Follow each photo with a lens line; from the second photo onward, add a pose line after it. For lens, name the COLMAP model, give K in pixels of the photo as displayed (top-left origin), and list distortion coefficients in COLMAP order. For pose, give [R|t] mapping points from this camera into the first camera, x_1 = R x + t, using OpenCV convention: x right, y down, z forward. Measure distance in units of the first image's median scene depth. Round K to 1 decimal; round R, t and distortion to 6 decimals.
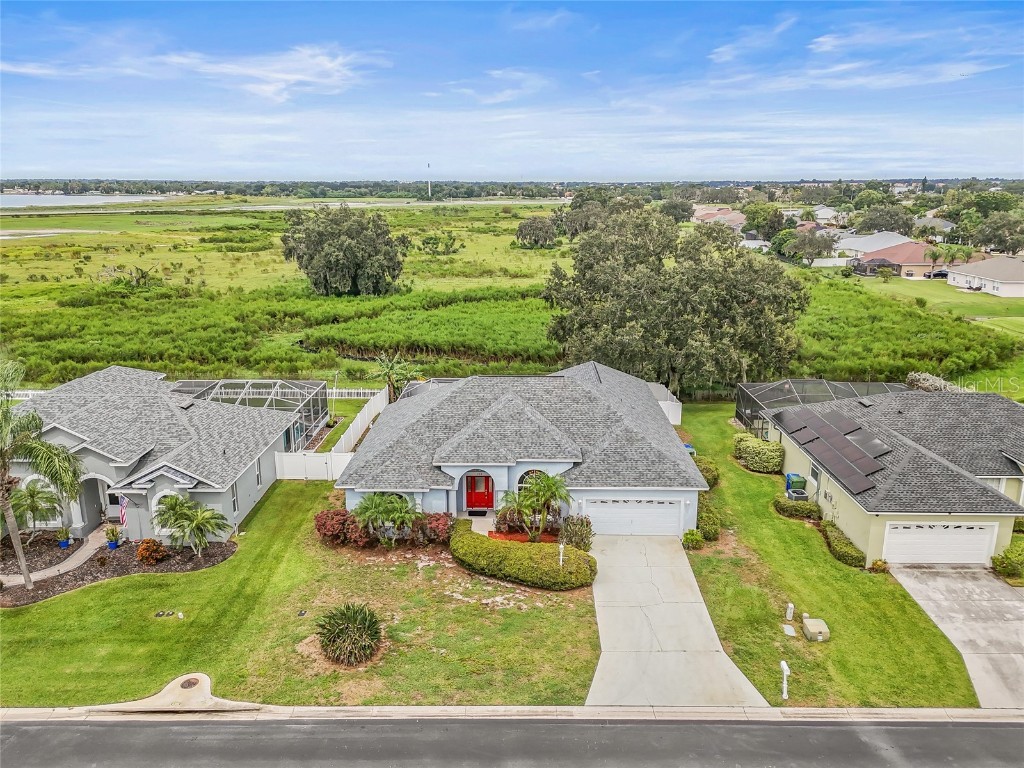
lens RADIAL K [[754.7, 0, 518.1], [0, 754.7, 381.2], [0, 0, 1]] dist [0.078517, -0.082398]
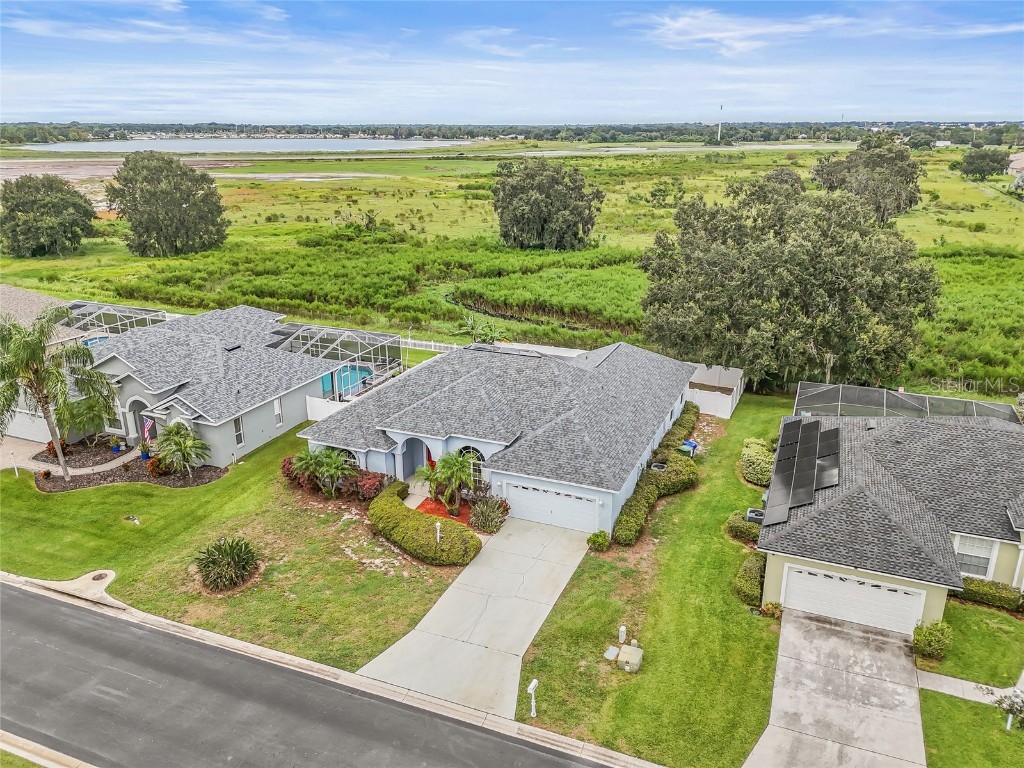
lens RADIAL K [[754.7, 0, 518.1], [0, 754.7, 381.2], [0, 0, 1]] dist [0.078517, -0.082398]
pose [[0.929160, 0.116467, -0.350852, 0.445710], [-0.091927, 0.992057, 0.085867, -0.066281], [0.358065, -0.047531, 0.932486, 0.074819]]
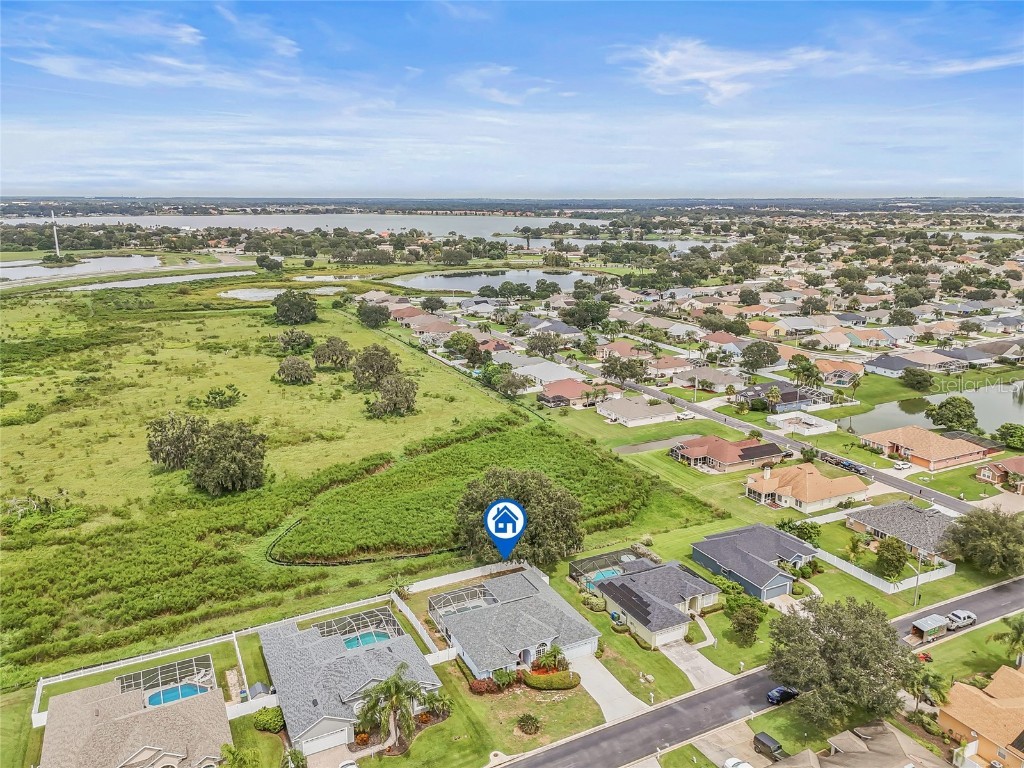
lens RADIAL K [[754.7, 0, 518.1], [0, 754.7, 381.2], [0, 0, 1]] dist [0.078517, -0.082398]
pose [[0.885631, -0.108699, 0.451489, -1.176196], [0.117500, 0.993036, 0.008596, -0.839505], [-0.449279, 0.045437, 0.892235, -1.398776]]
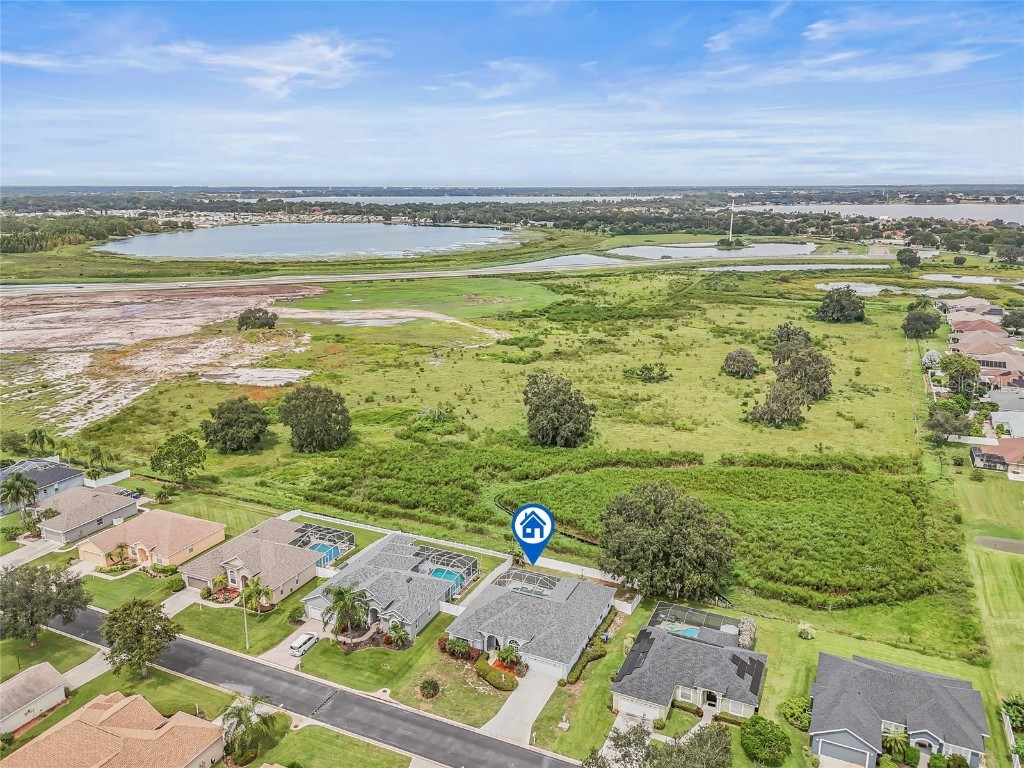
lens RADIAL K [[754.7, 0, 518.1], [0, 754.7, 381.2], [0, 0, 1]] dist [0.078517, -0.082398]
pose [[0.913984, 0.101946, -0.392734, 1.020301], [-0.103681, 0.994468, 0.016854, -0.856008], [0.392279, 0.025315, 0.919498, -1.512485]]
